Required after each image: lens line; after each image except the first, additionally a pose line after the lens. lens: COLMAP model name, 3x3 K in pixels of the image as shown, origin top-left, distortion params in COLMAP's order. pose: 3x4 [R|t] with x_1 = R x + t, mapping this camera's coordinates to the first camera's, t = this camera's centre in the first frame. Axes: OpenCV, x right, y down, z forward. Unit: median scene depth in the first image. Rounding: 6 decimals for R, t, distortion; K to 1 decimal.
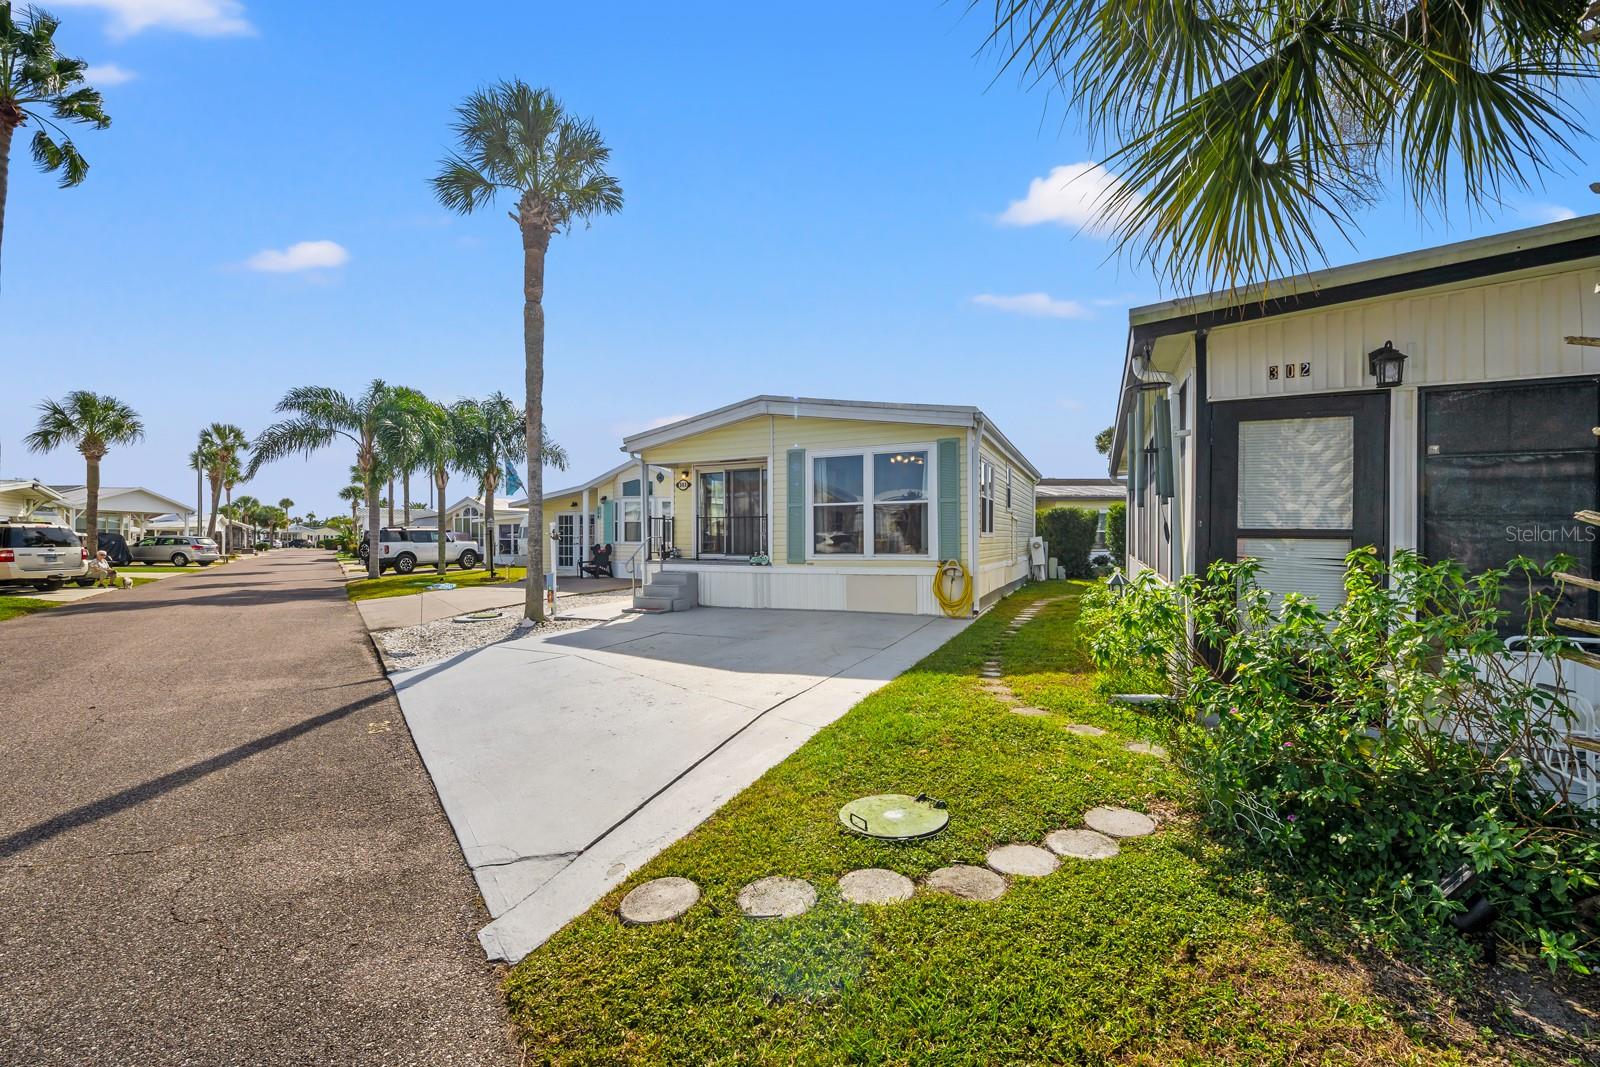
lens RADIAL K [[636.0, 0, 795.0], [0, 636.0, 545.3], [0, 0, 1]] dist [0.033257, -0.017698]
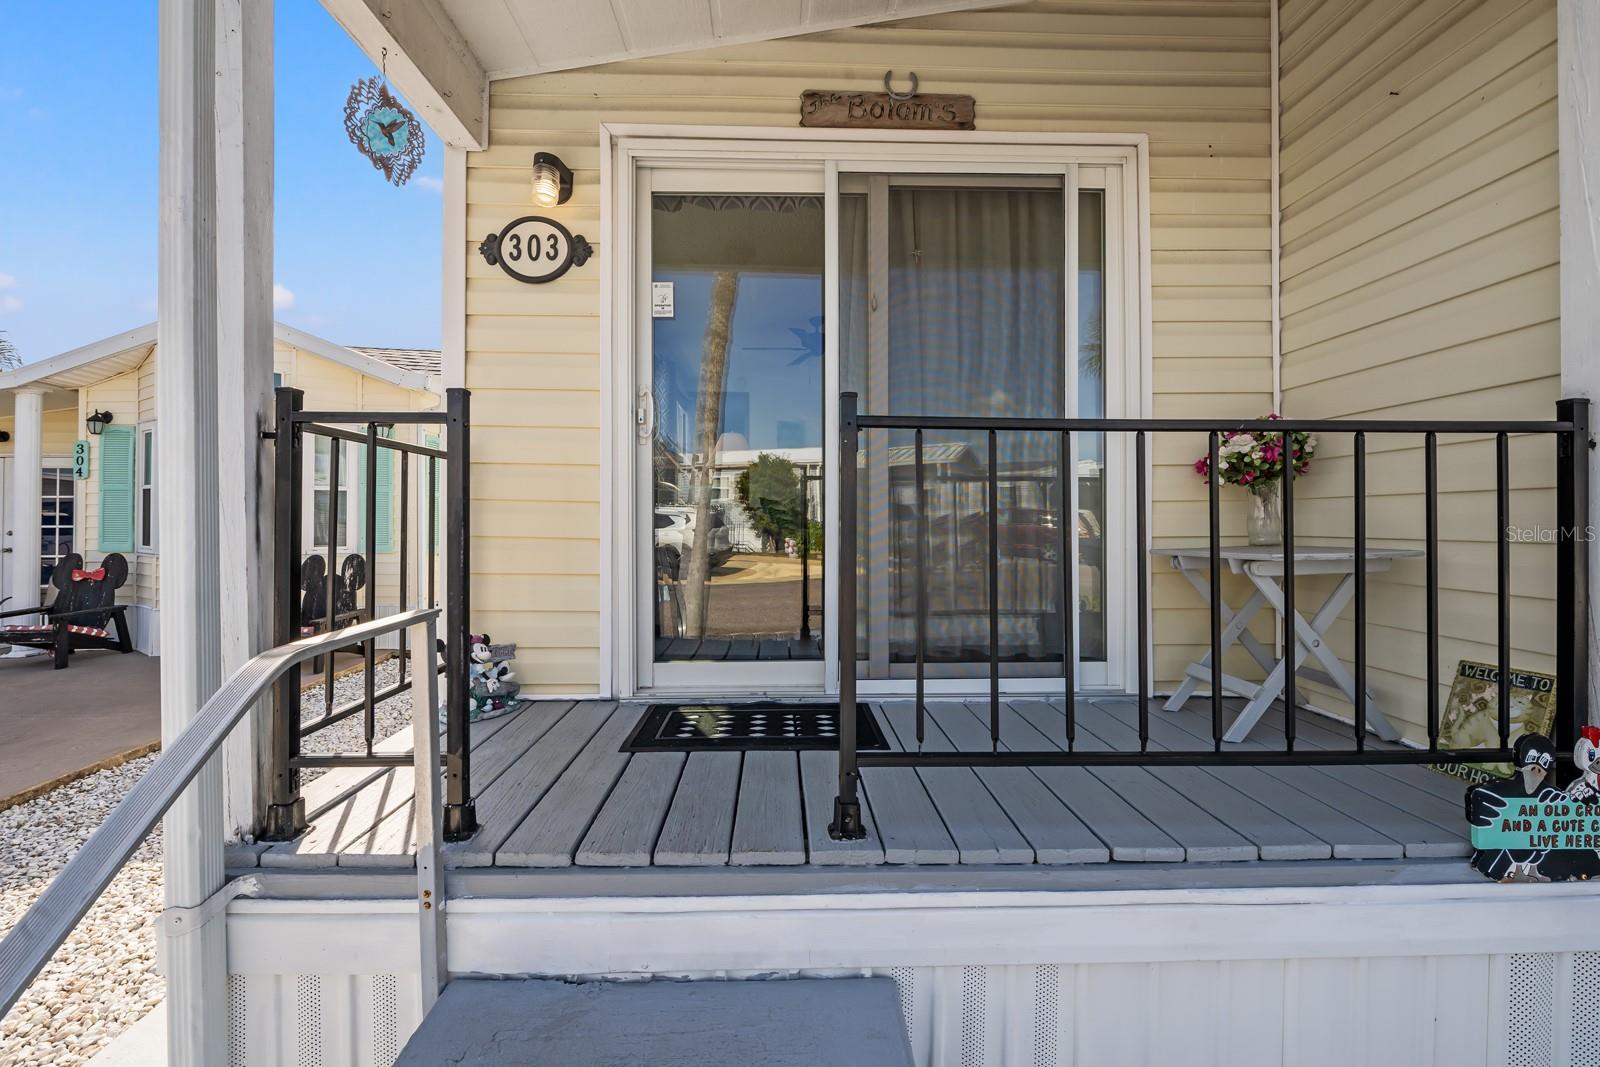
lens RADIAL K [[641.6, 0, 789.7], [0, 641.6, 514.2], [0, 0, 1]] dist [0.007580, -0.000117]
pose [[0.898664, 0.003891, 0.438621, -0.226446], [0.004103, 0.999842, -0.017276, -0.028156], [-0.438619, 0.017325, 0.898506, 0.987941]]
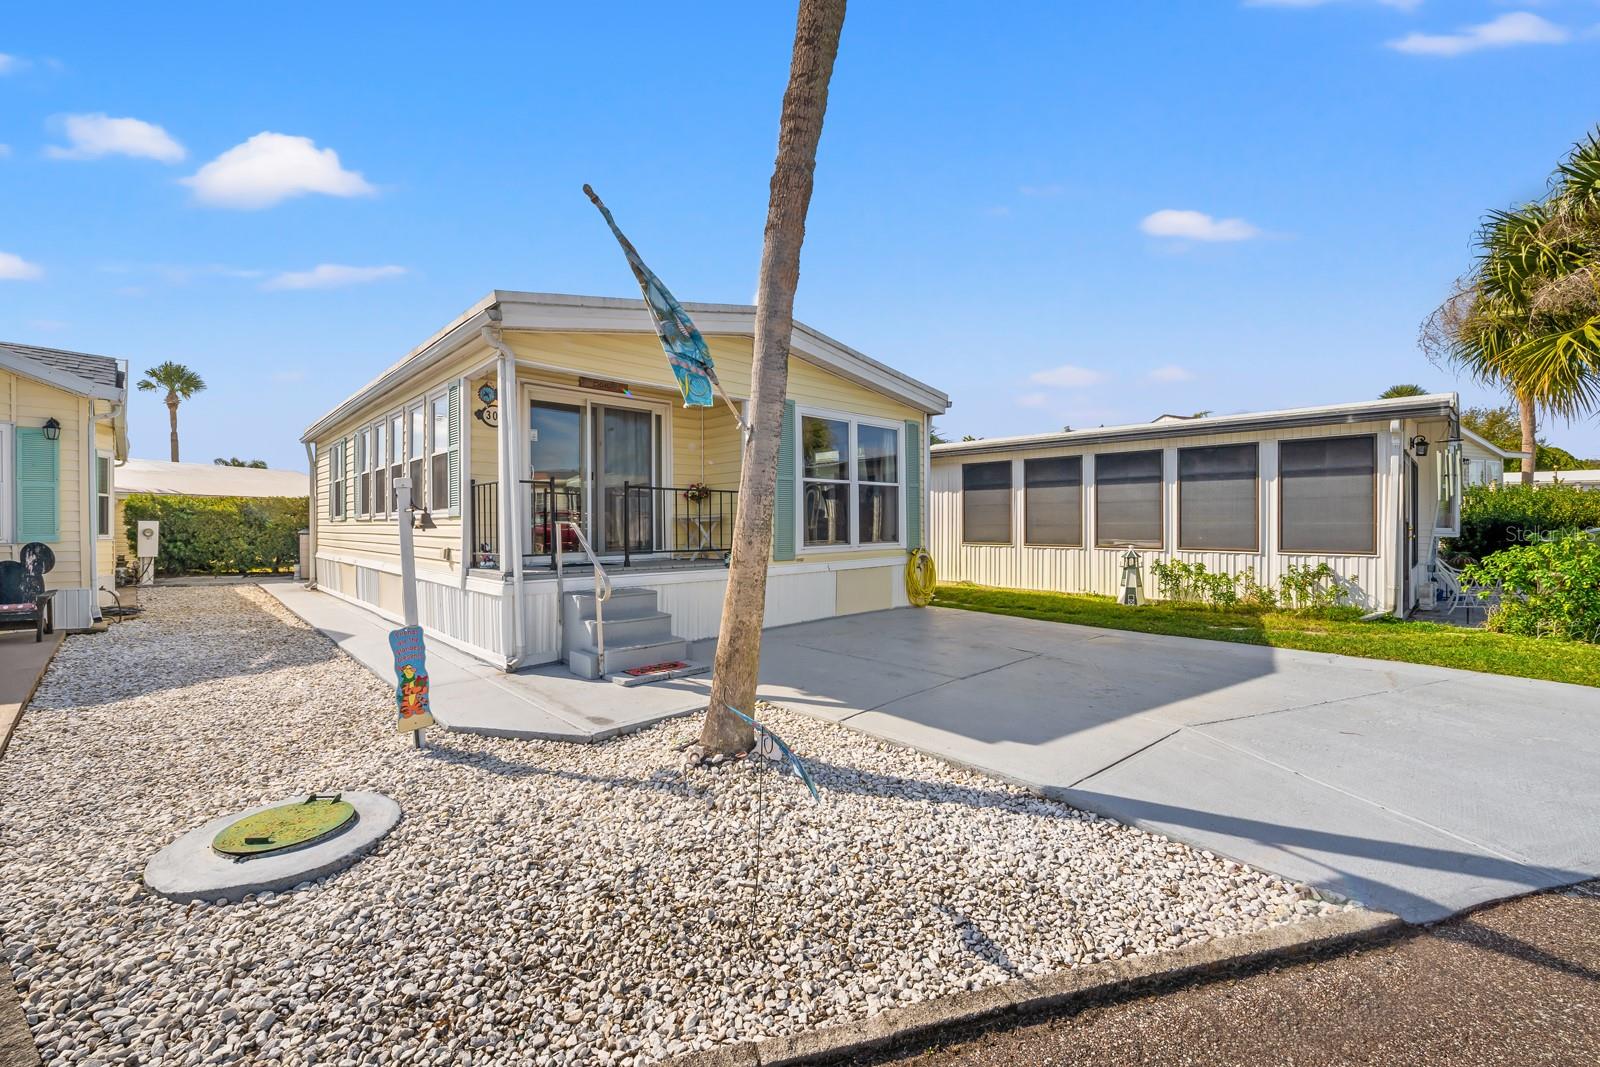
lens RADIAL K [[641.8, 0, 783.3], [0, 641.8, 528.2], [0, 0, 1]] dist [0.019731, -0.017869]
pose [[0.379848, -0.004566, 0.925038, -0.655699], [0.013095, 0.999914, -0.000441, -0.006803], [-0.924956, 0.012281, 0.379875, 0.731075]]
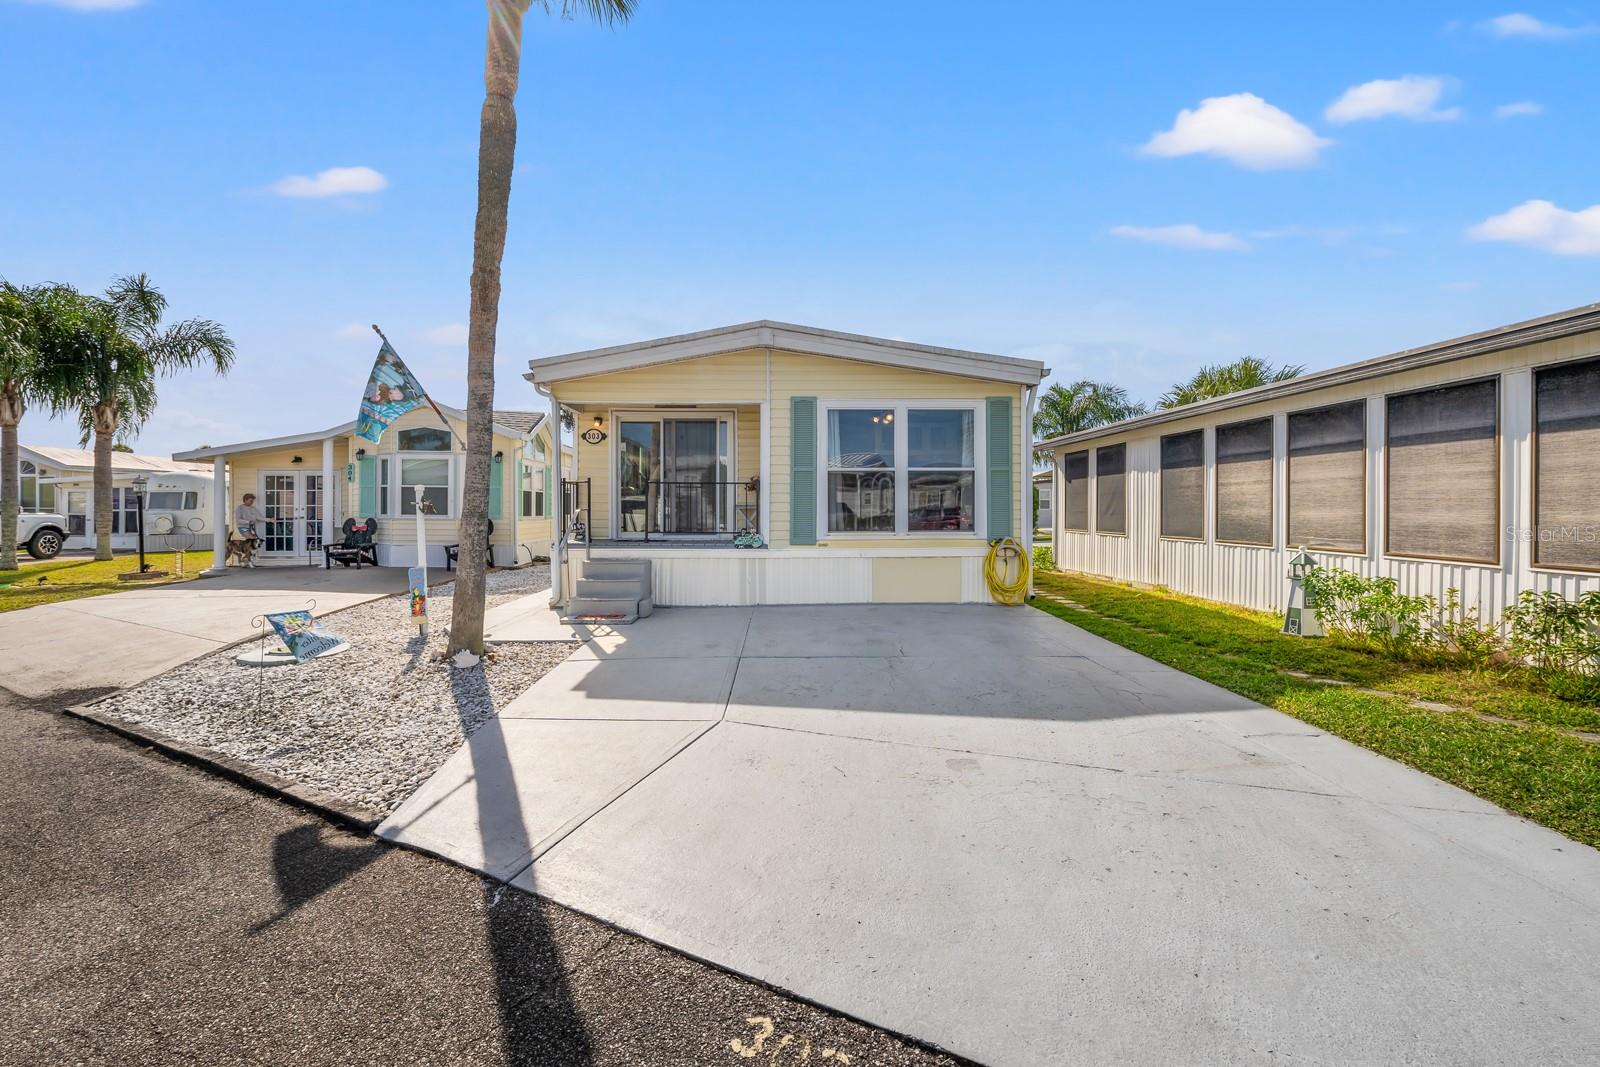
lens RADIAL K [[641.6, 0, 789.7], [0, 641.6, 514.2], [0, 0, 1]] dist [0.007580, -0.000117]
pose [[0.895962, -0.000262, 0.444130, -0.357185], [0.001902, 0.999993, -0.003248, -0.005874], [-0.444126, 0.003755, 0.895957, 0.311974]]
